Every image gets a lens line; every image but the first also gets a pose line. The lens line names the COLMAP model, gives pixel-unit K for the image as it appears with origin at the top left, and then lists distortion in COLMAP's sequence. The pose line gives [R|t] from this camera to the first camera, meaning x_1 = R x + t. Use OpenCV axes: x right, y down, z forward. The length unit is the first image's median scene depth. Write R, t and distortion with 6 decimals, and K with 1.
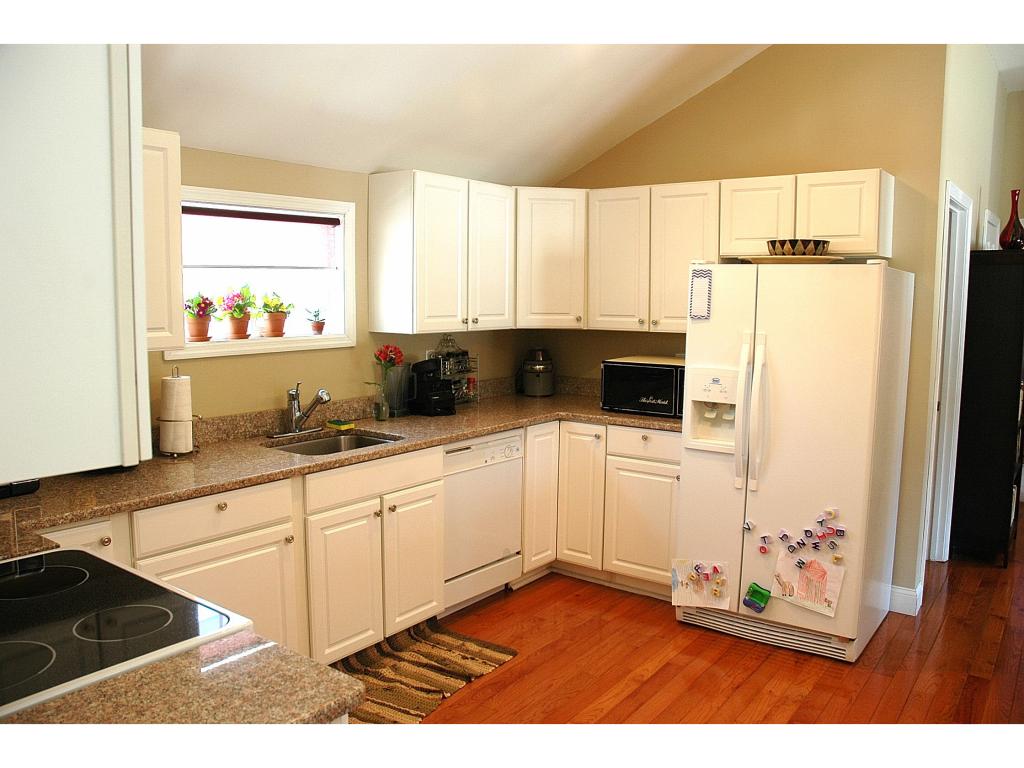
lens RADIAL K [[811.9, 0, 515.9], [0, 811.9, 381.8], [0, 0, 1]] dist [-0.172525, 0.187363]
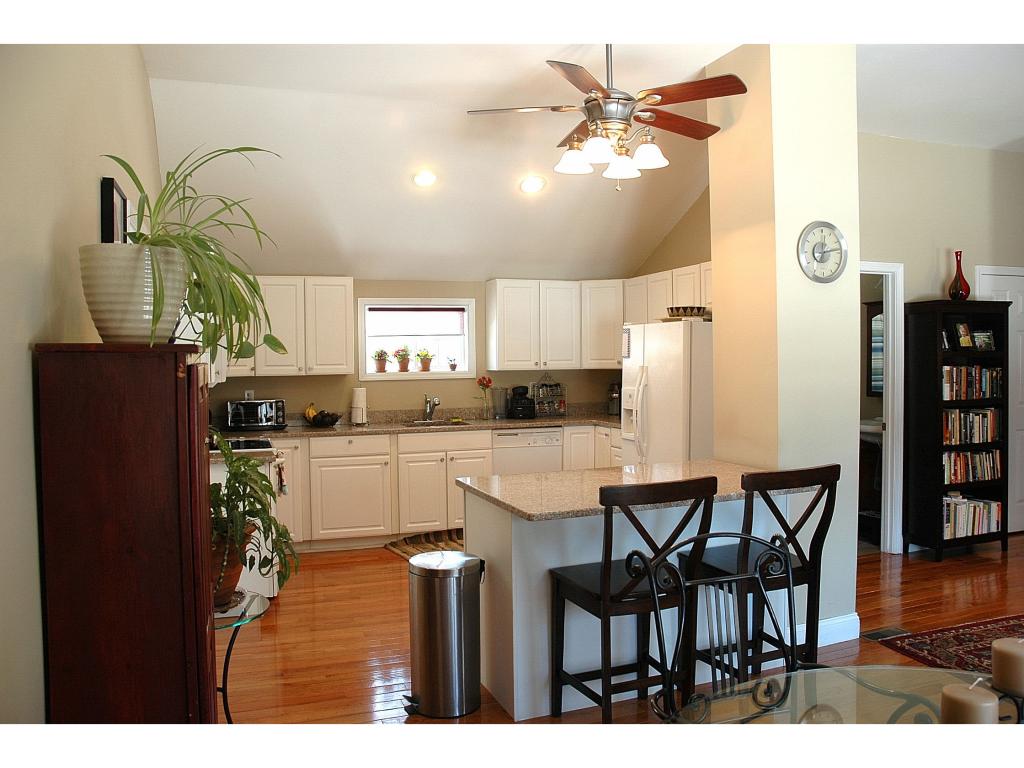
lens RADIAL K [[811.9, 0, 515.9], [0, 811.9, 381.8], [0, 0, 1]] dist [-0.172525, 0.187363]
pose [[0.832975, -0.000894, -0.553309, 0.917543], [-0.043217, 0.996839, -0.066672, 0.084871], [0.551620, 0.079448, 0.830303, -0.468738]]
